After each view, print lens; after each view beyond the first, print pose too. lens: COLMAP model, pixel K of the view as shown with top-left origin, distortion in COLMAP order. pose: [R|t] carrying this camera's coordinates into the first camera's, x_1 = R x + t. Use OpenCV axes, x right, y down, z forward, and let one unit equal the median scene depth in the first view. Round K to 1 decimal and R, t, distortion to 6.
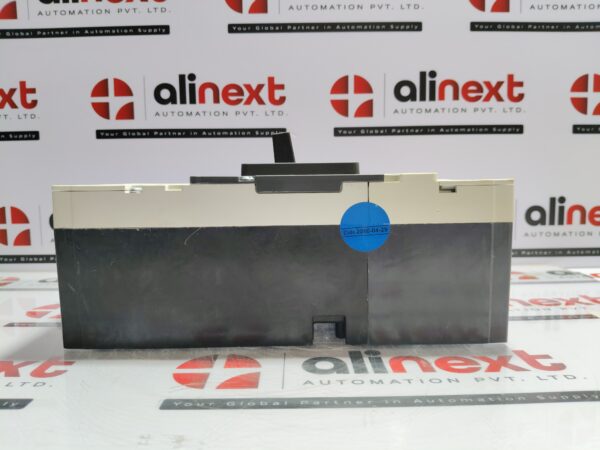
lens RADIAL K [[463.9, 0, 296.2], [0, 463.9, 226.6], [0, 0, 1]] dist [0.006035, -0.070029]
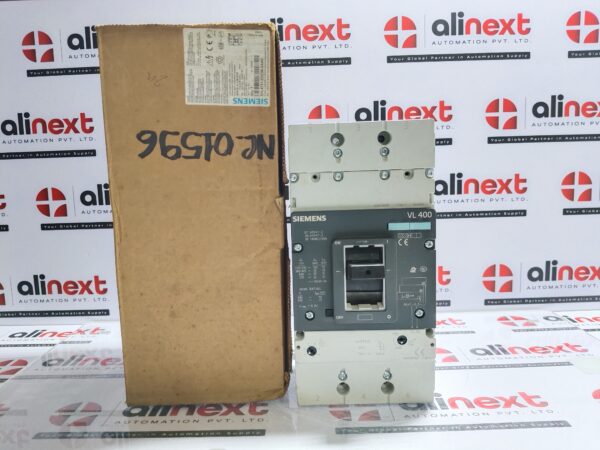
lens RADIAL K [[463.9, 0, 289.0], [0, 463.9, 219.6], [0, 0, 1]] dist [0.006035, -0.070029]
pose [[0.999640, -0.014202, -0.022761, -0.184310], [0.014623, 0.999724, 0.018414, -0.229291], [0.022493, -0.018740, 0.999571, -0.393941]]
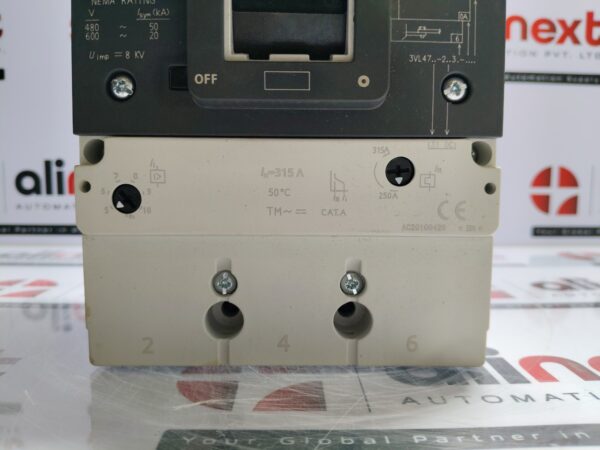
lens RADIAL K [[463.9, 0, 293.1], [0, 463.9, 238.0], [0, 0, 1]] dist [0.006035, -0.070029]
pose [[0.999771, 0.016348, 0.013827, -0.062874], [-0.016726, 0.999478, 0.027641, 0.055551], [-0.013368, -0.027866, 0.999522, 0.198978]]
